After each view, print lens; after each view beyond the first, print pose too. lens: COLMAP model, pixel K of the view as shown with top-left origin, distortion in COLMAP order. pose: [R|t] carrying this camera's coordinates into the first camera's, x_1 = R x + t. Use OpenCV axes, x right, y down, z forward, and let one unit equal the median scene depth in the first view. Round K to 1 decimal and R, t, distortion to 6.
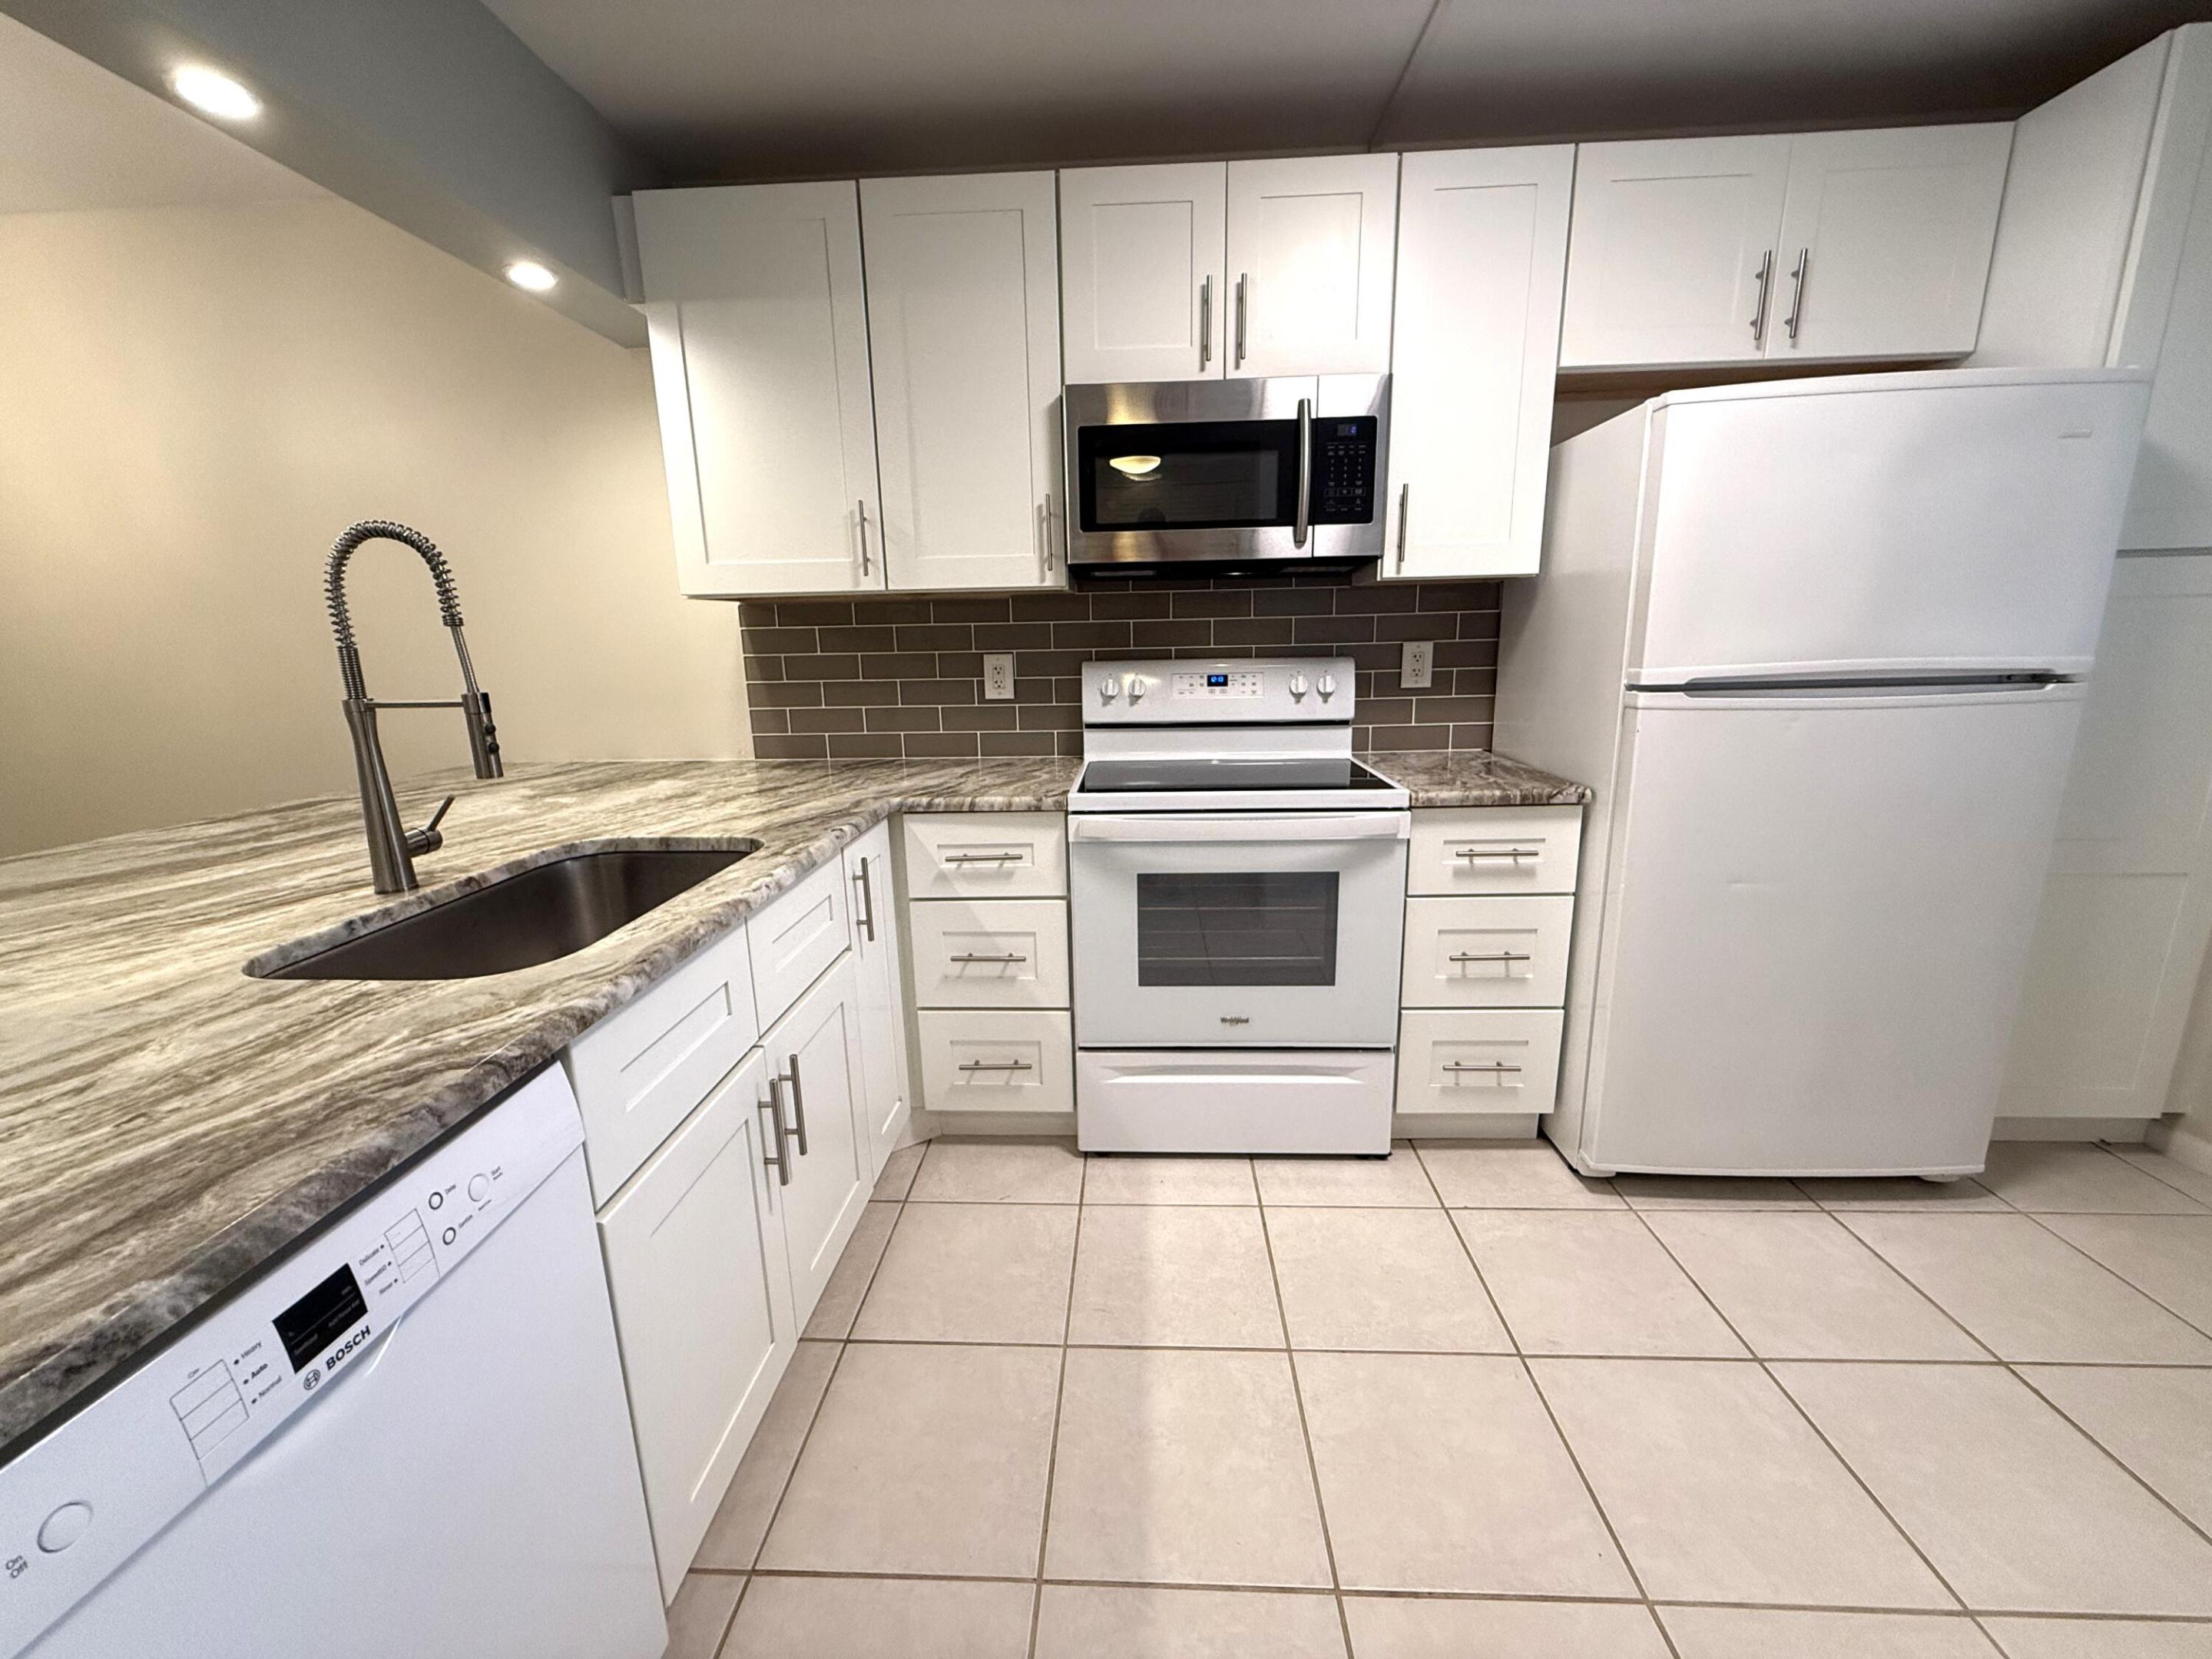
lens RADIAL K [[882.9, 0, 1099.4], [0, 882.9, 830.0], [0, 0, 1]] dist [0.001578, 0.000027]
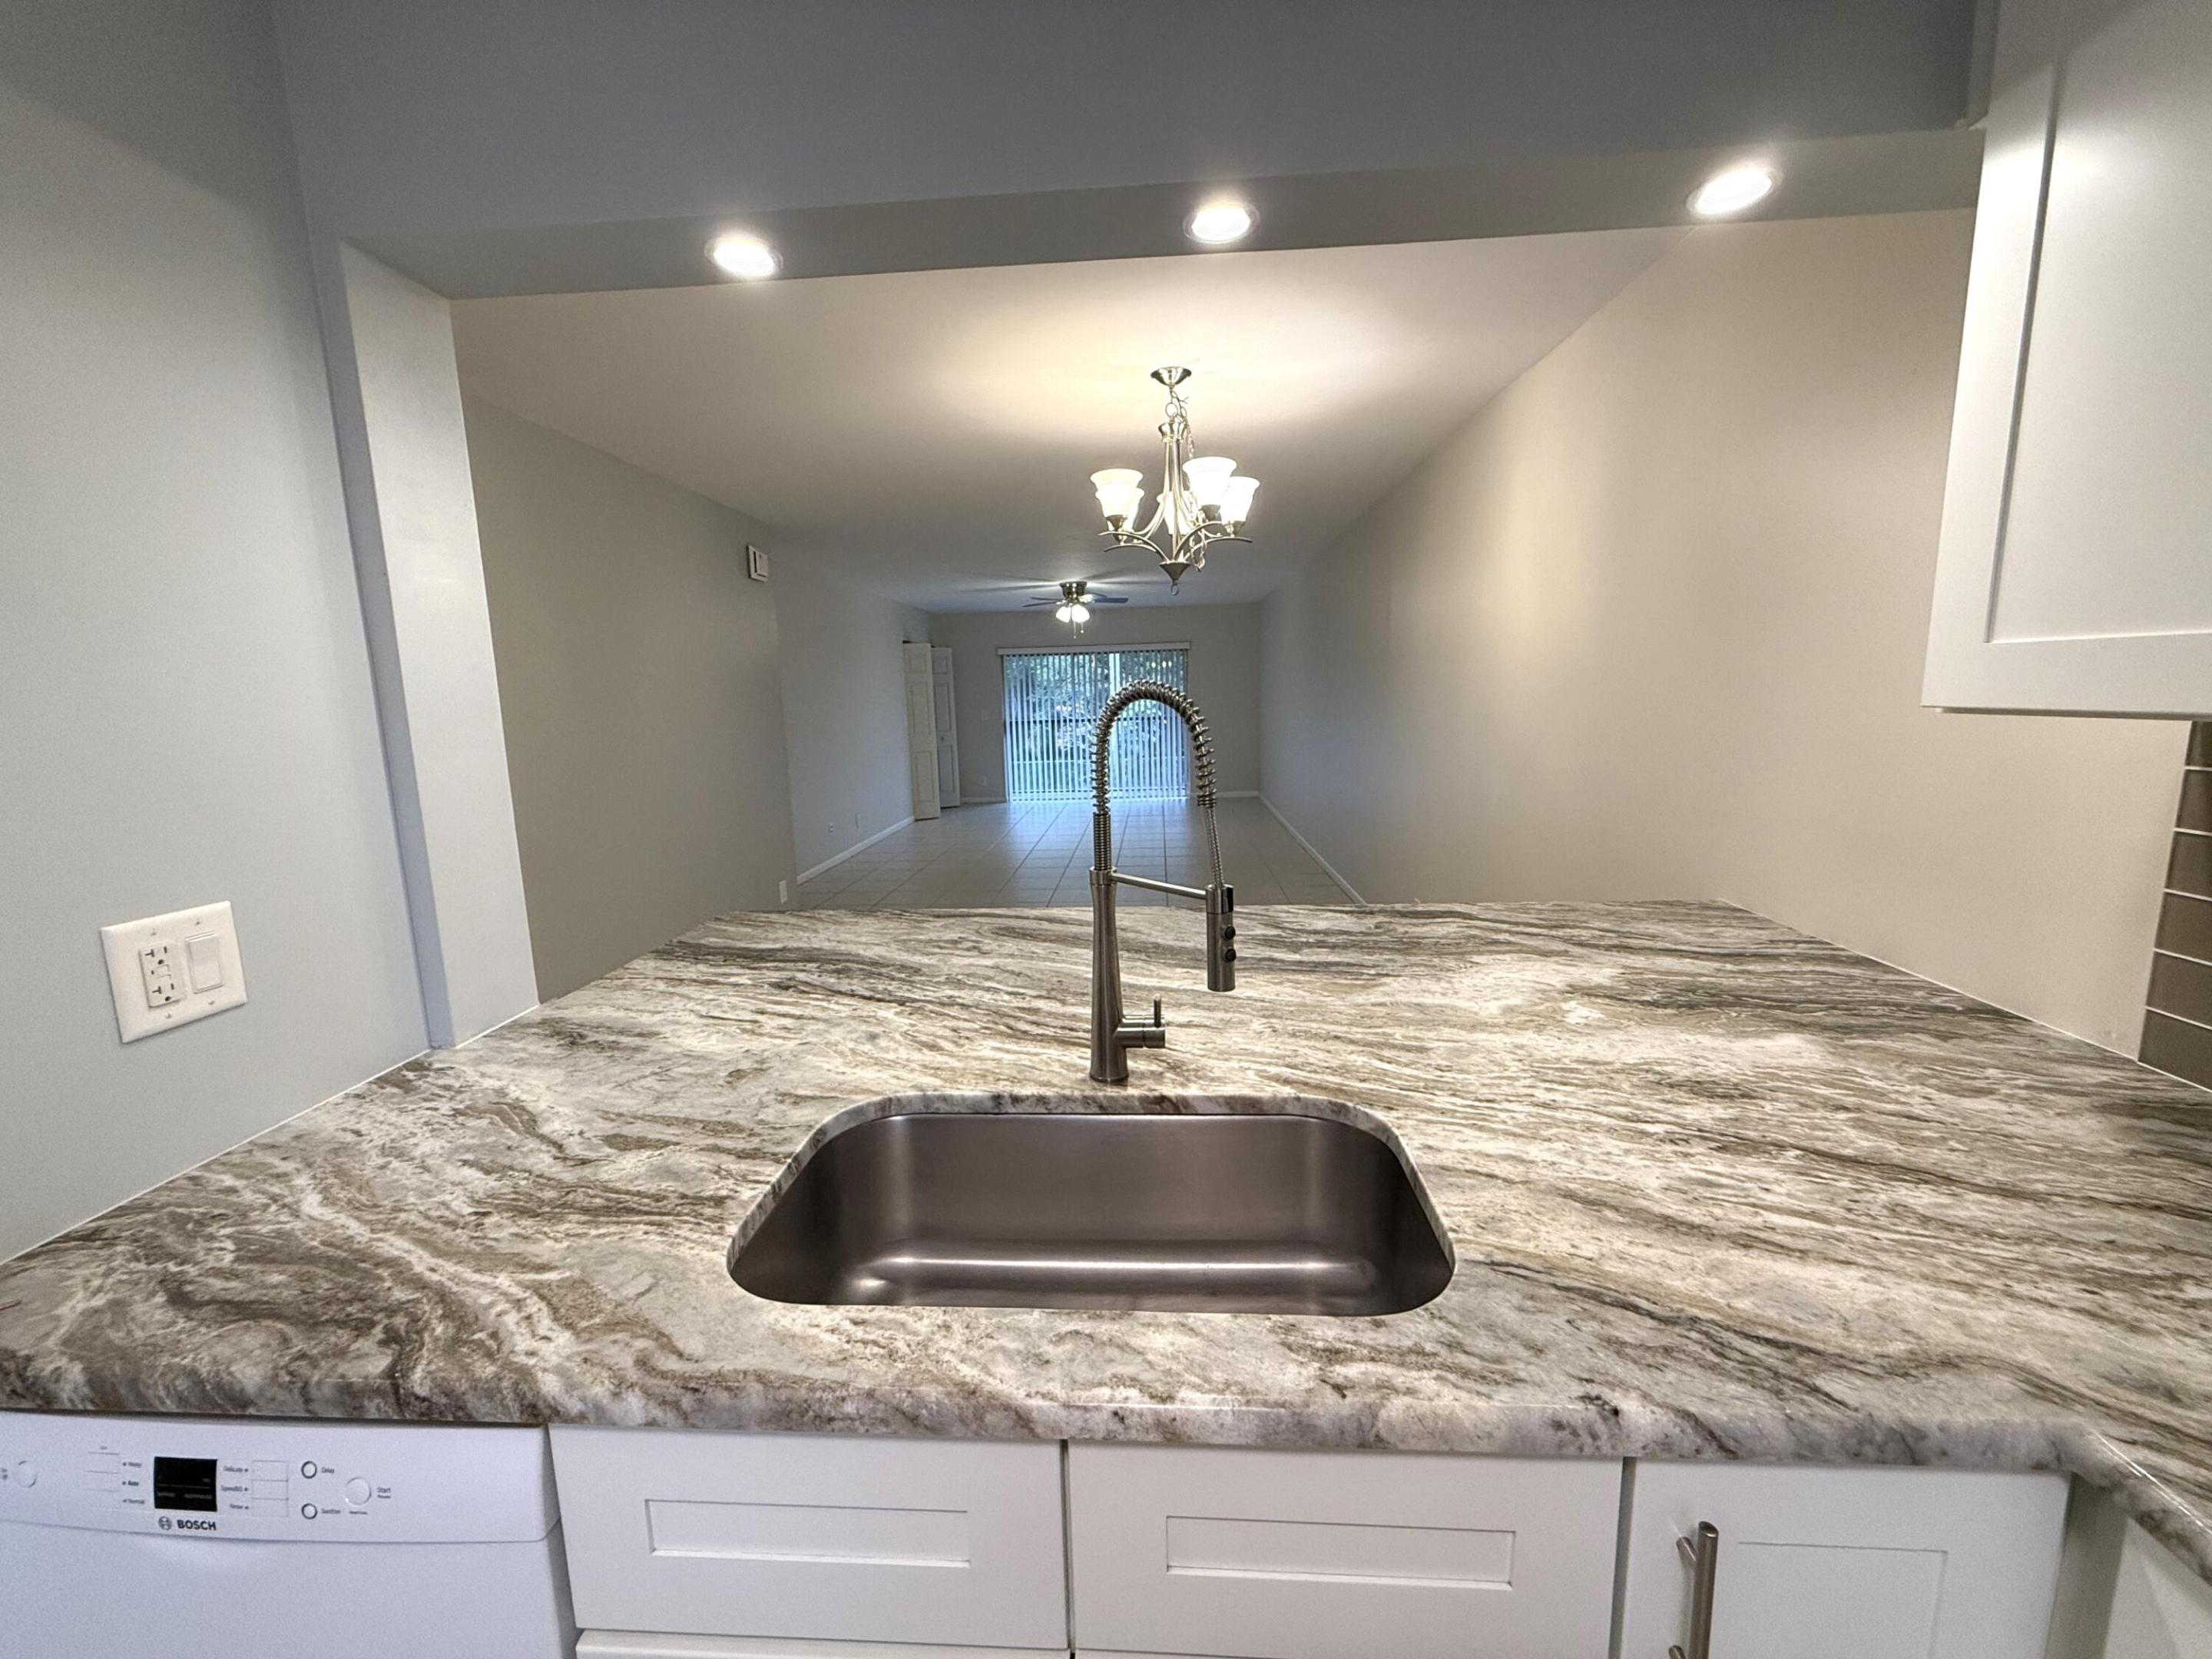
lens RADIAL K [[882.9, 0, 1100.3], [0, 882.9, 829.5], [0, 0, 1]] dist [0.001578, 0.000027]
pose [[-0.012750, 0.180009, -0.983582, 0.027460], [-0.192650, 0.964791, 0.179067, -0.219544], [0.981185, 0.191770, 0.022378, 0.611571]]
